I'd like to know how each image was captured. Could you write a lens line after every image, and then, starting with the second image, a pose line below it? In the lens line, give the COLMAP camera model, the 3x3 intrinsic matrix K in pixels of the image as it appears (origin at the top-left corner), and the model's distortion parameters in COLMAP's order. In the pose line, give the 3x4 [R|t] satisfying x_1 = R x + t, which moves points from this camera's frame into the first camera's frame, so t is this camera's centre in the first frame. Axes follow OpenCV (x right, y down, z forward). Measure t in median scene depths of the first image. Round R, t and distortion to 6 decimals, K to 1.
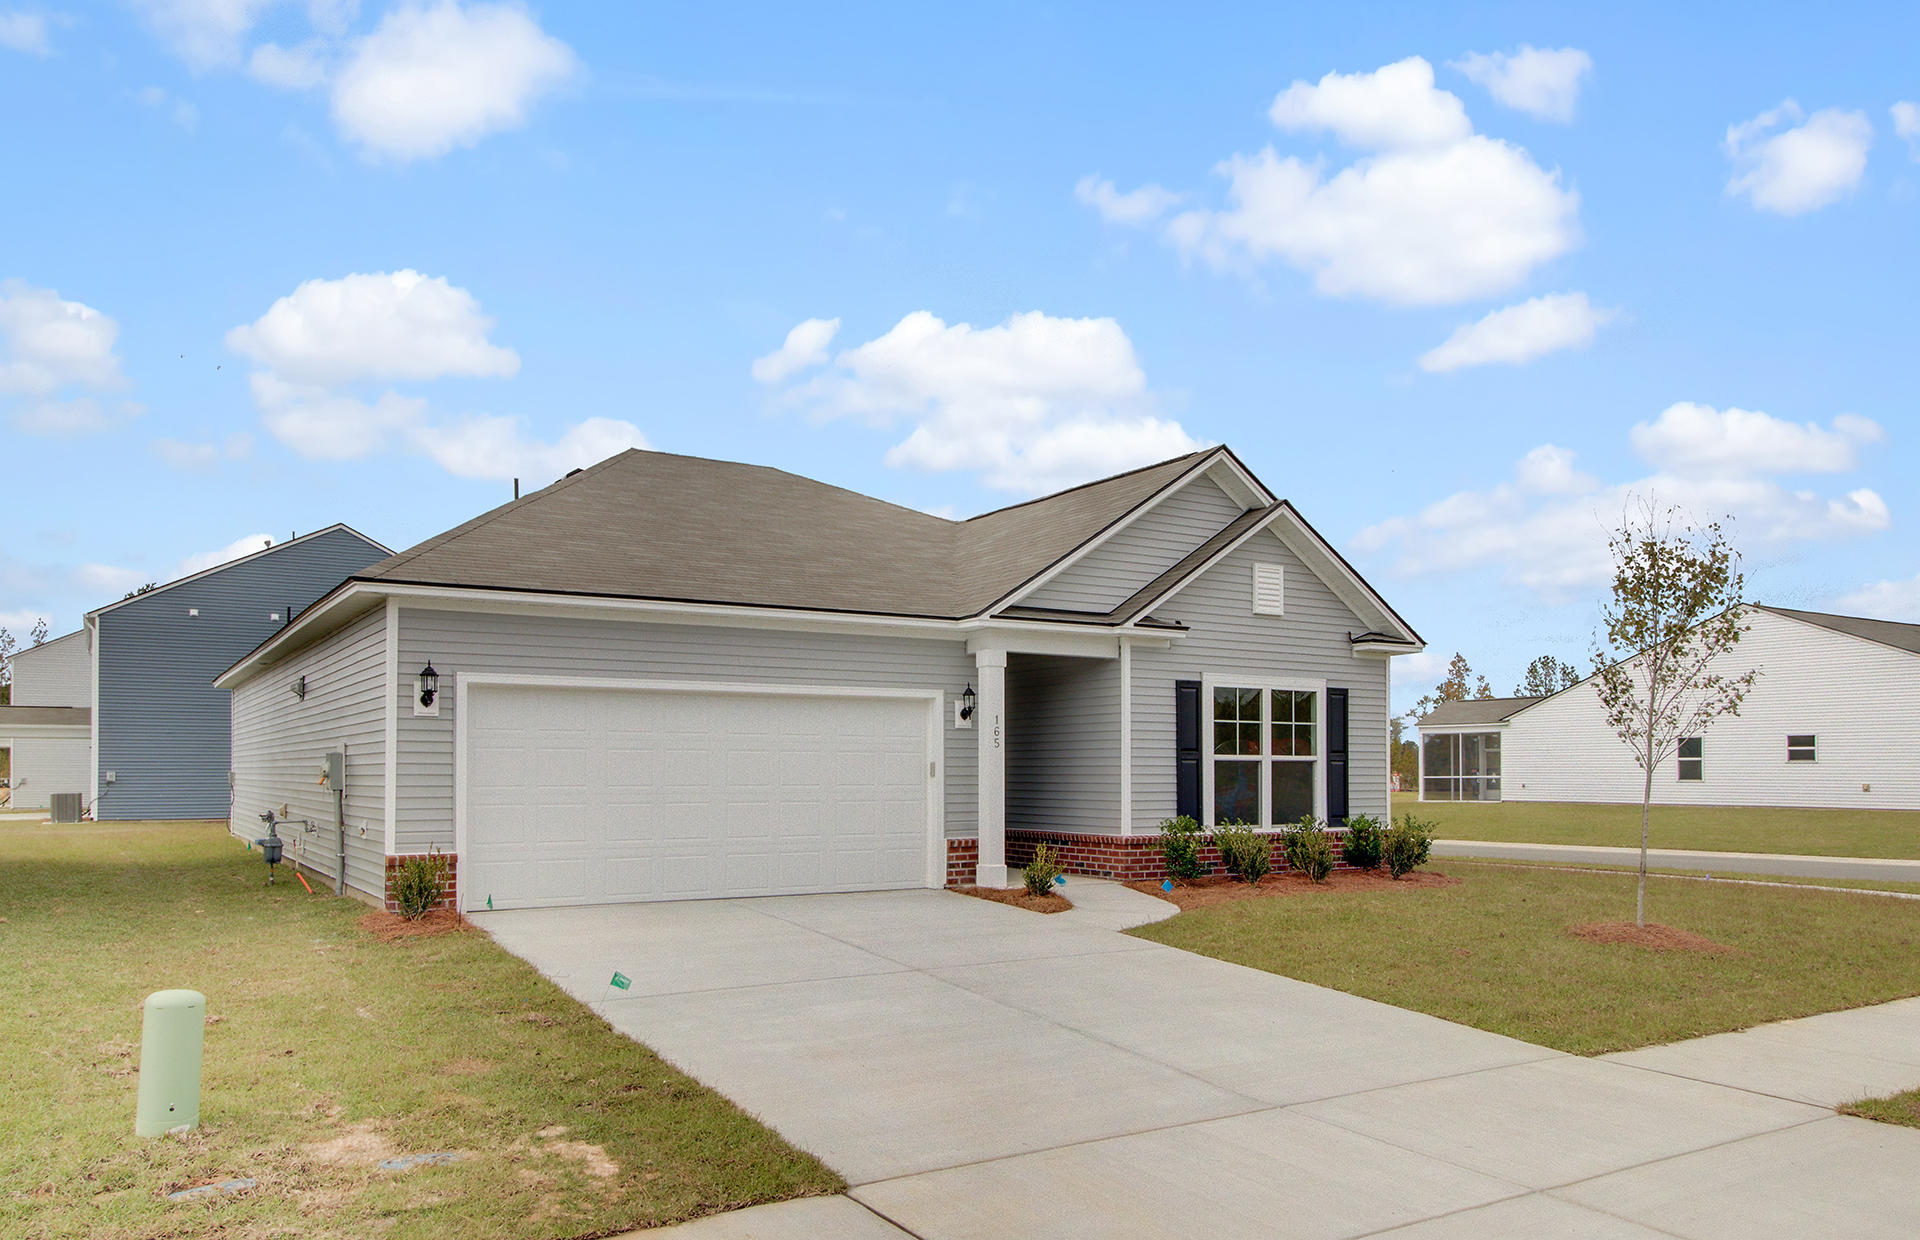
lens RADIAL K [[1381.0, 0, 964.9], [0, 1381.0, 730.6], [0, 0, 1]] dist [-0.002194, -0.000157]
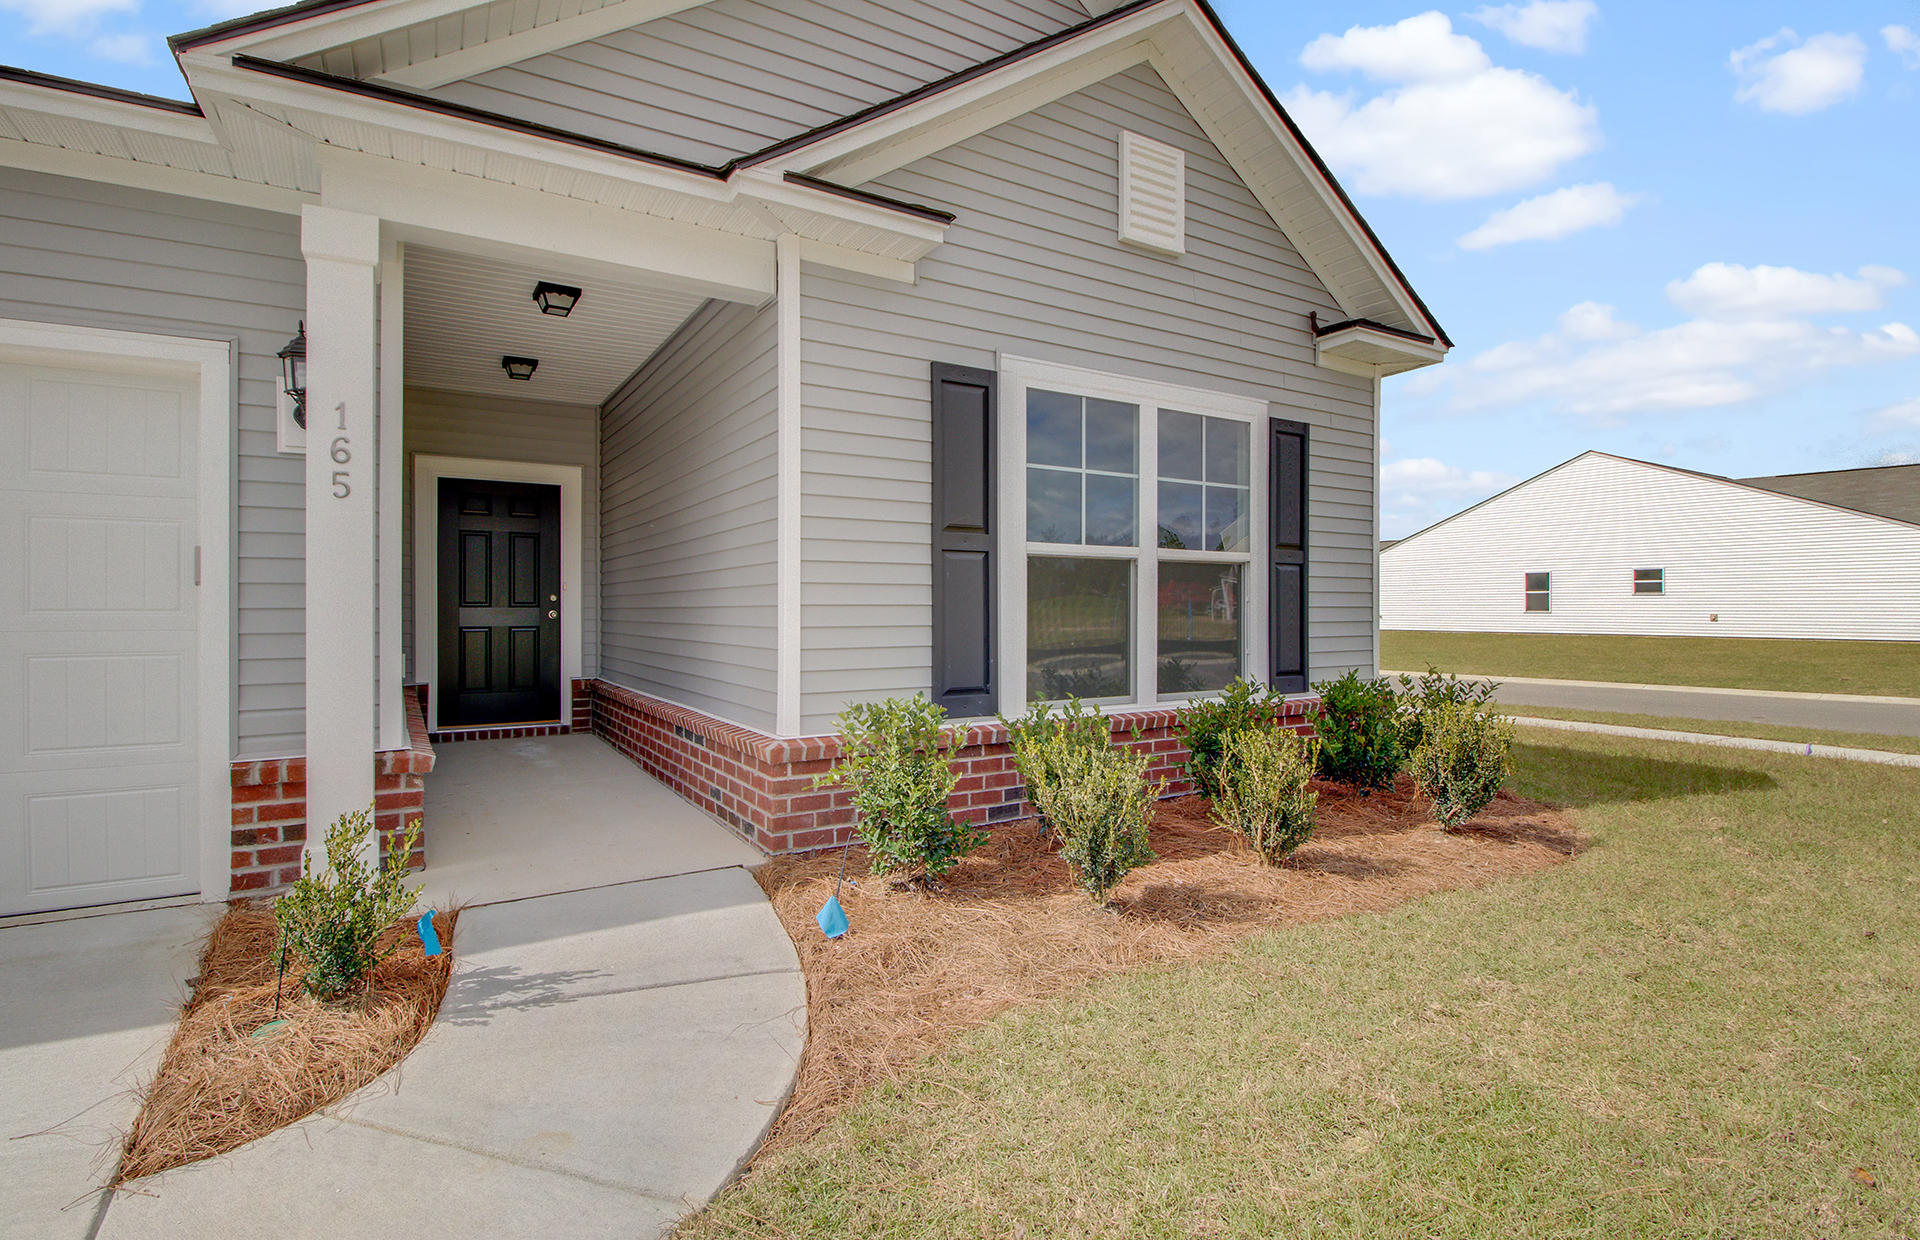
lens RADIAL K [[912.6, 0, 958.5], [0, 912.6, 607.2], [0, 0, 1]] dist [-0.014996, -0.000235]
pose [[0.999941, -0.003834, -0.010155, 0.160178], [0.004106, 0.999631, 0.026867, 0.030226], [0.010048, -0.026908, 0.999587, 0.701971]]
